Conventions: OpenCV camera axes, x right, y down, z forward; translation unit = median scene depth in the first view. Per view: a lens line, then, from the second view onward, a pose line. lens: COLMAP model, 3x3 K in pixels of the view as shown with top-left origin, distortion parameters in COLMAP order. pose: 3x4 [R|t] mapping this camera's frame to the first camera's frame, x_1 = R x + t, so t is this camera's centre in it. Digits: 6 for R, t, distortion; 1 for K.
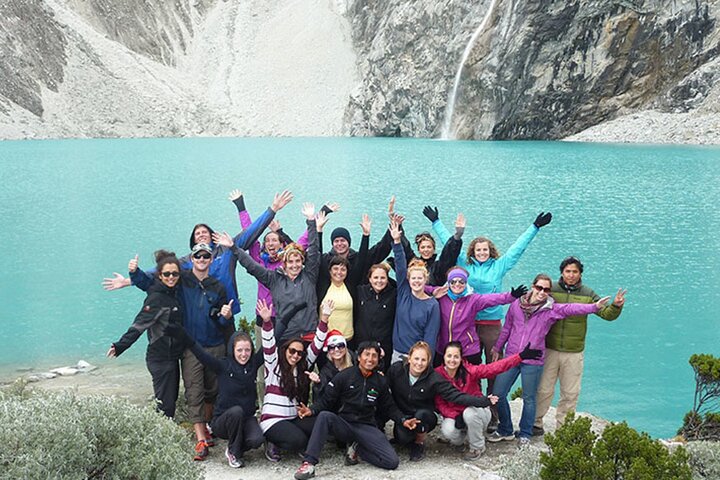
lens RADIAL K [[1006.7, 0, 371.2], [0, 1006.7, 208.6], [0, 0, 1]] dist [0.004707, -0.060062]
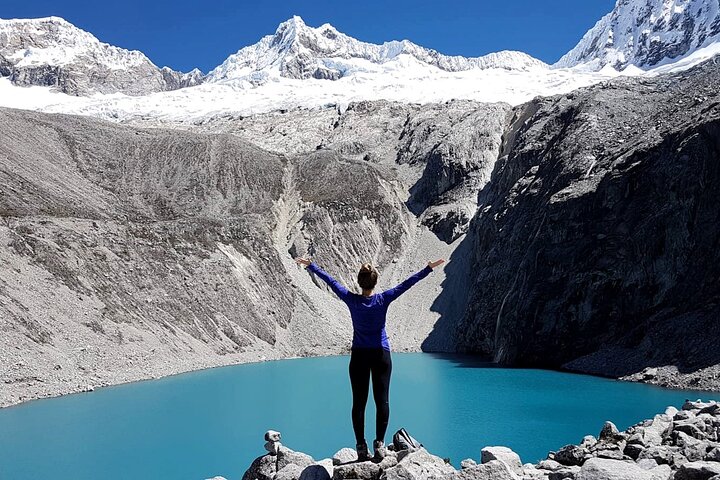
lens RADIAL K [[662.6, 0, 359.3], [0, 662.6, 260.0], [0, 0, 1]] dist [0.327165, -0.691463]
pose [[0.957445, -0.059784, -0.282355, 0.191238], [0.013359, 0.986442, -0.163563, -0.058273], [0.288305, 0.152831, 0.945263, -0.090644]]
